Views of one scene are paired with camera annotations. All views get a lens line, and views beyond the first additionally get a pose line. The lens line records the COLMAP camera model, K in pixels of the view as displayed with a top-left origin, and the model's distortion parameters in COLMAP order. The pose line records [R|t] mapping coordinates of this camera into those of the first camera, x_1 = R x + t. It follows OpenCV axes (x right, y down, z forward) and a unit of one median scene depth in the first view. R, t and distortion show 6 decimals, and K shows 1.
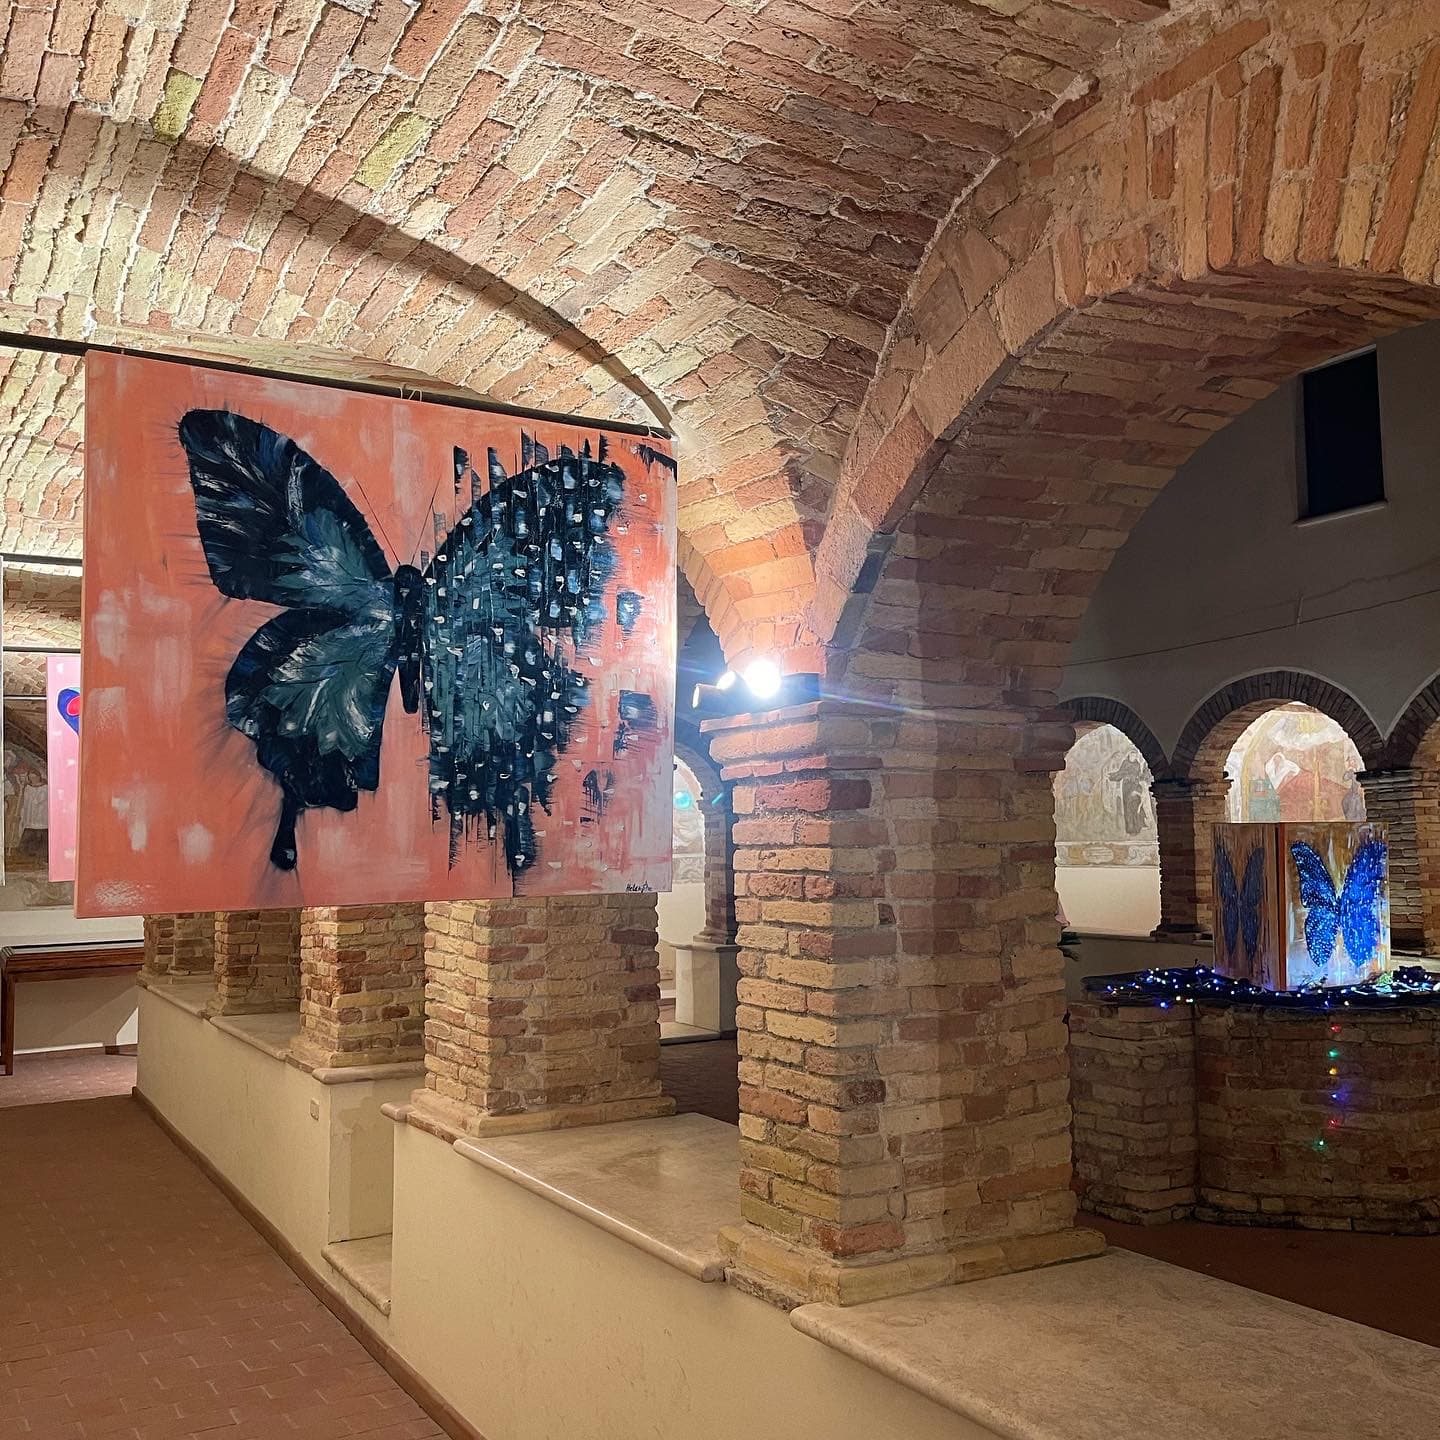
lens RADIAL K [[1497.3, 0, 720.8], [0, 1497.3, 722.6], [0, 0, 1]] dist [0.027238, 0.000000]
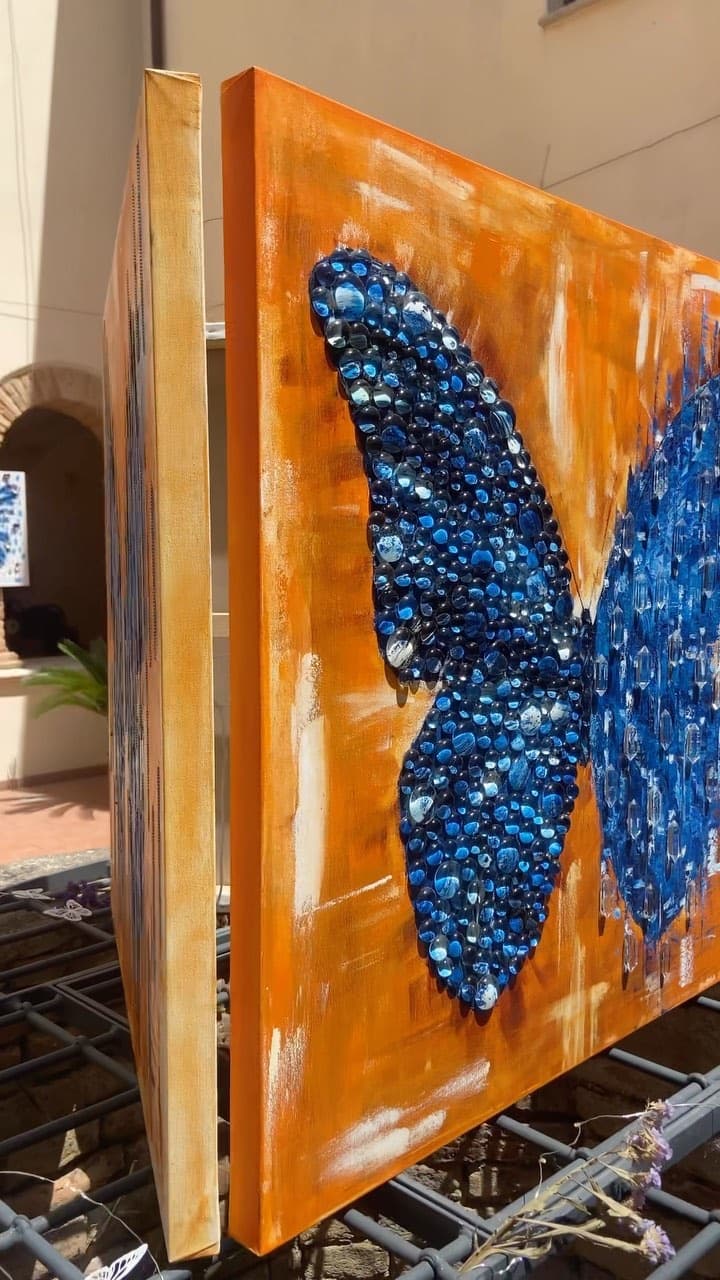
lens RADIAL K [[1014.2, 0, 361.4], [0, 1014.2, 641.8], [0, 0, 1]] dist [0.040549, 0.002617]
pose [[0.973314, -0.022800, 0.228344, 0.354143], [-0.005270, 0.992569, 0.121572, 0.104094], [-0.229419, -0.119531, 0.965960, 0.883513]]
